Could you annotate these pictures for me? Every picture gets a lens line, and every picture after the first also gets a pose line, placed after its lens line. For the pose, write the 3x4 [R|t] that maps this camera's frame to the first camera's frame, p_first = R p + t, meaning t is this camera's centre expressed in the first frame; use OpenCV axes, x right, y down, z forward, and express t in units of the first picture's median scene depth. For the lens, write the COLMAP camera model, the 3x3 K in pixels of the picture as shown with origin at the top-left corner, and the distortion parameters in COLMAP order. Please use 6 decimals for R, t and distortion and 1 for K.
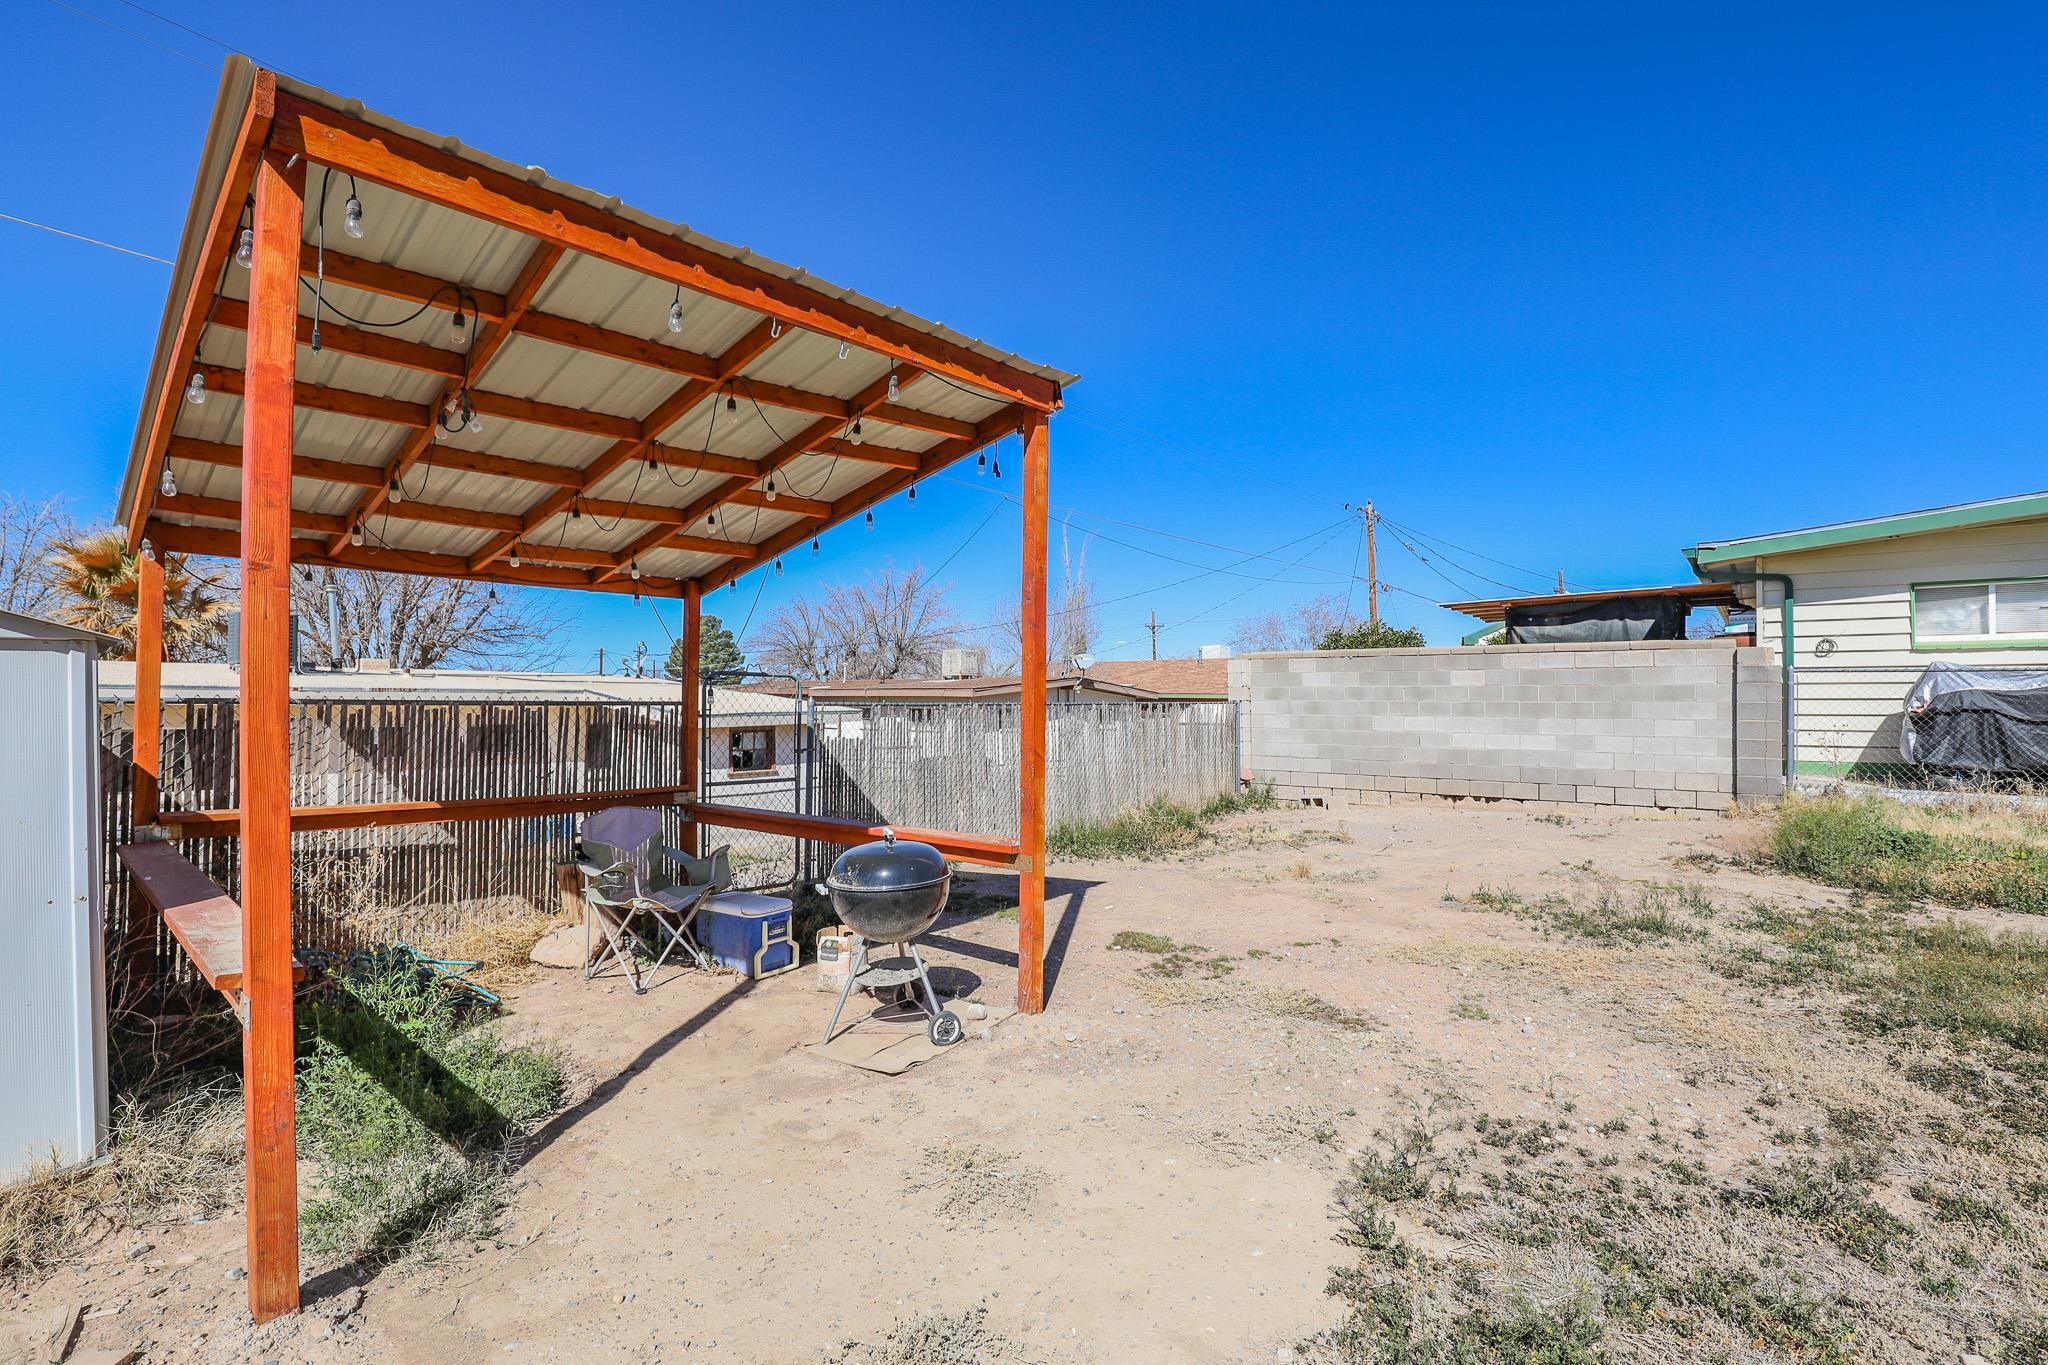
lens RADIAL K [[943.4, 0, 1012.6], [0, 943.4, 683.4], [0, 0, 1]] dist [-0.026339, 0.000787]
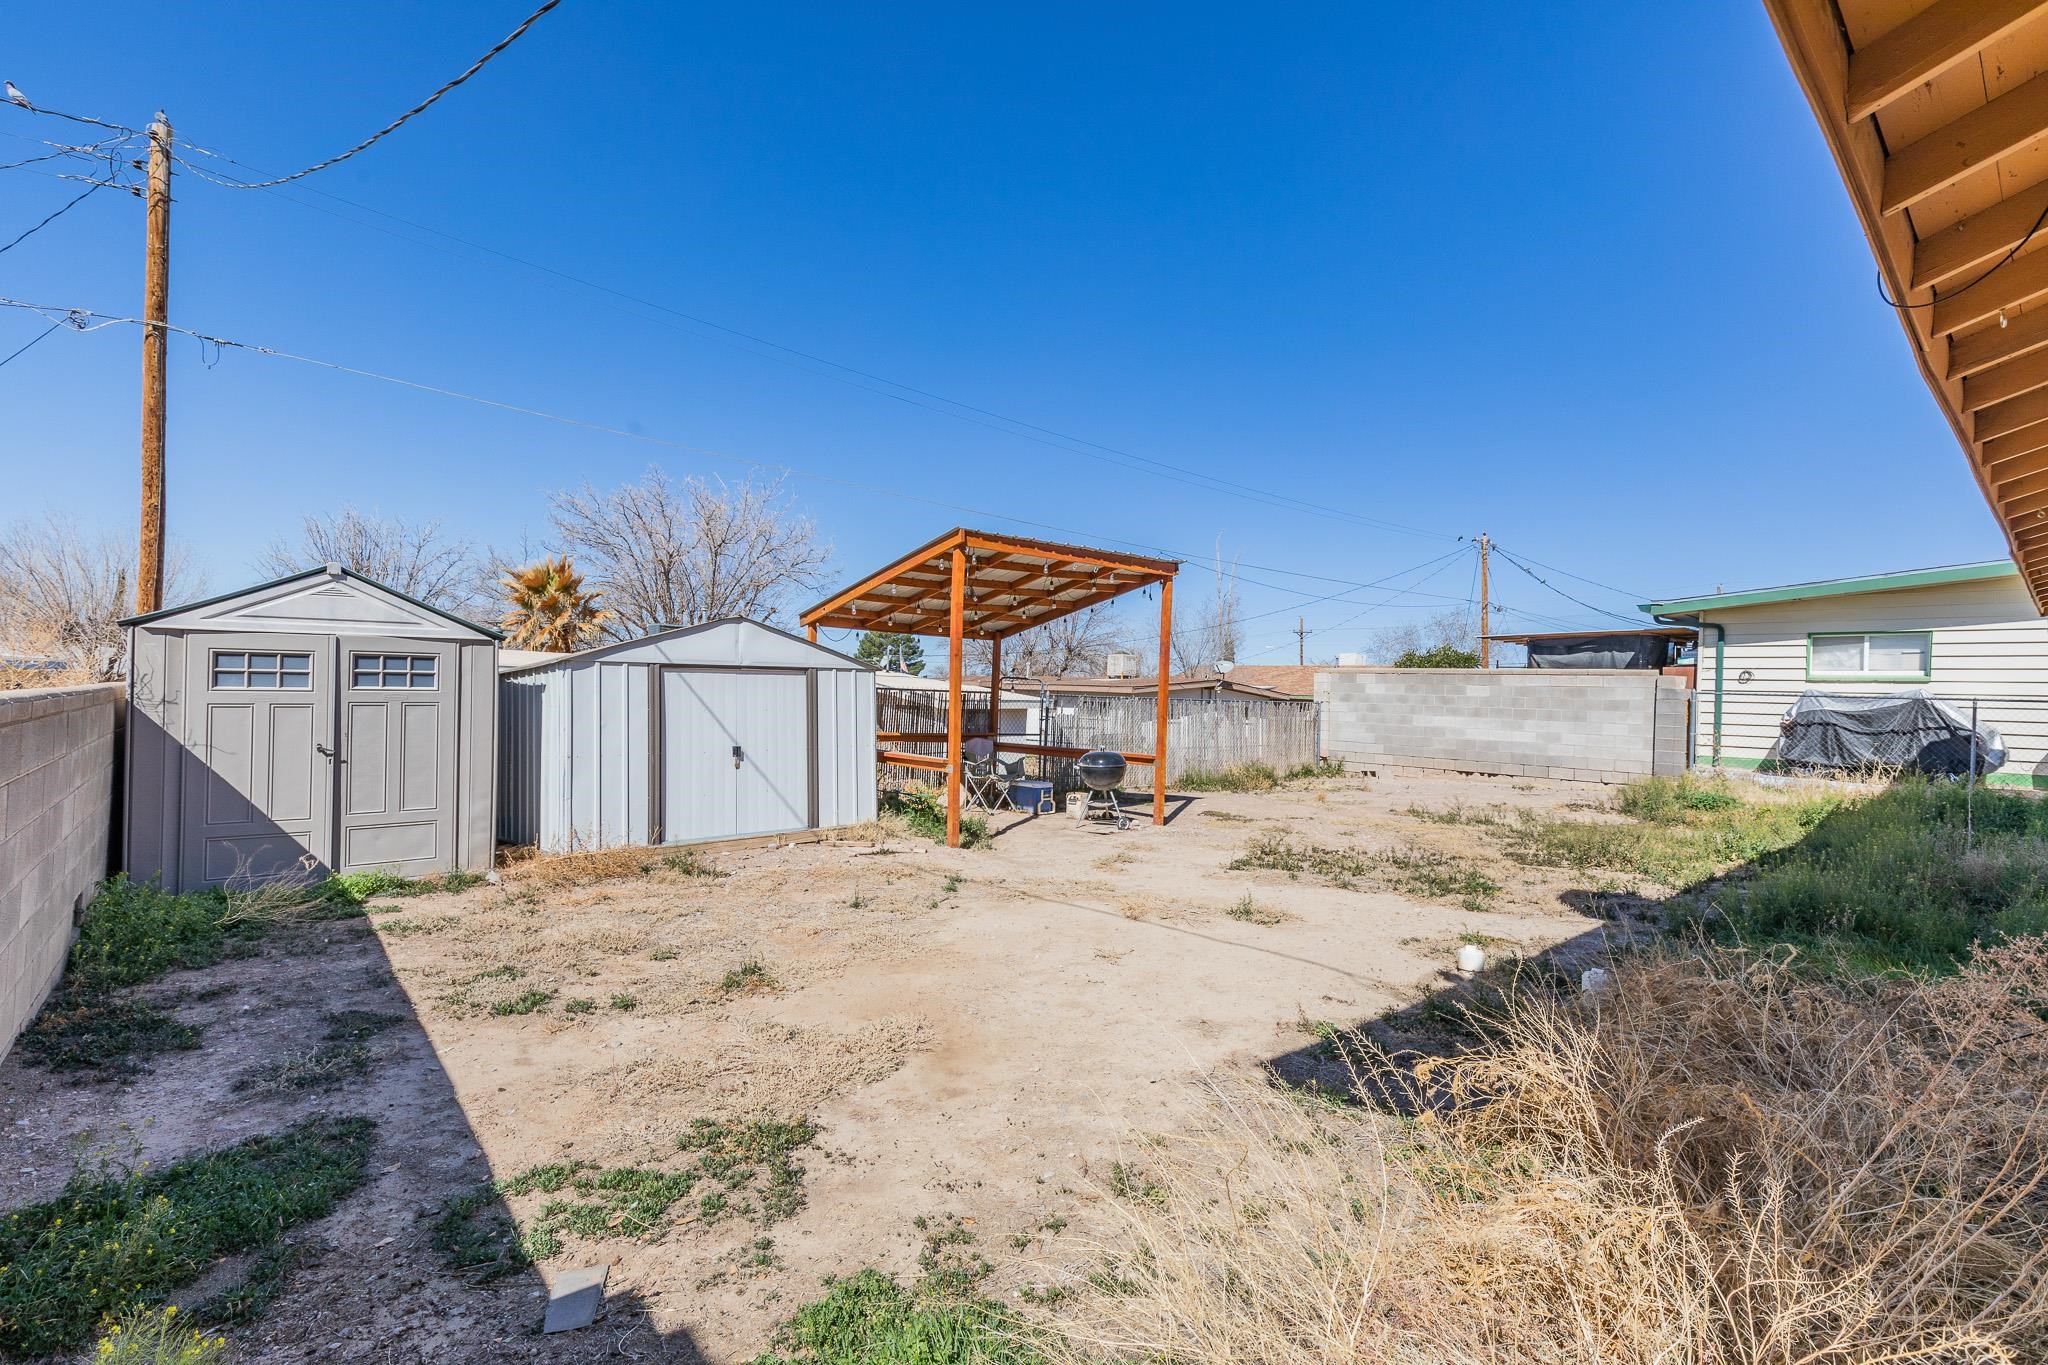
lens RADIAL K [[943.4, 0, 1012.6], [0, 943.4, 683.4], [0, 0, 1]] dist [-0.026339, 0.000787]
pose [[0.985987, 0.028656, -0.164344, 0.014426], [-0.027807, 0.999585, 0.007469, -0.008227], [0.164490, -0.002794, 0.986375, -0.557905]]
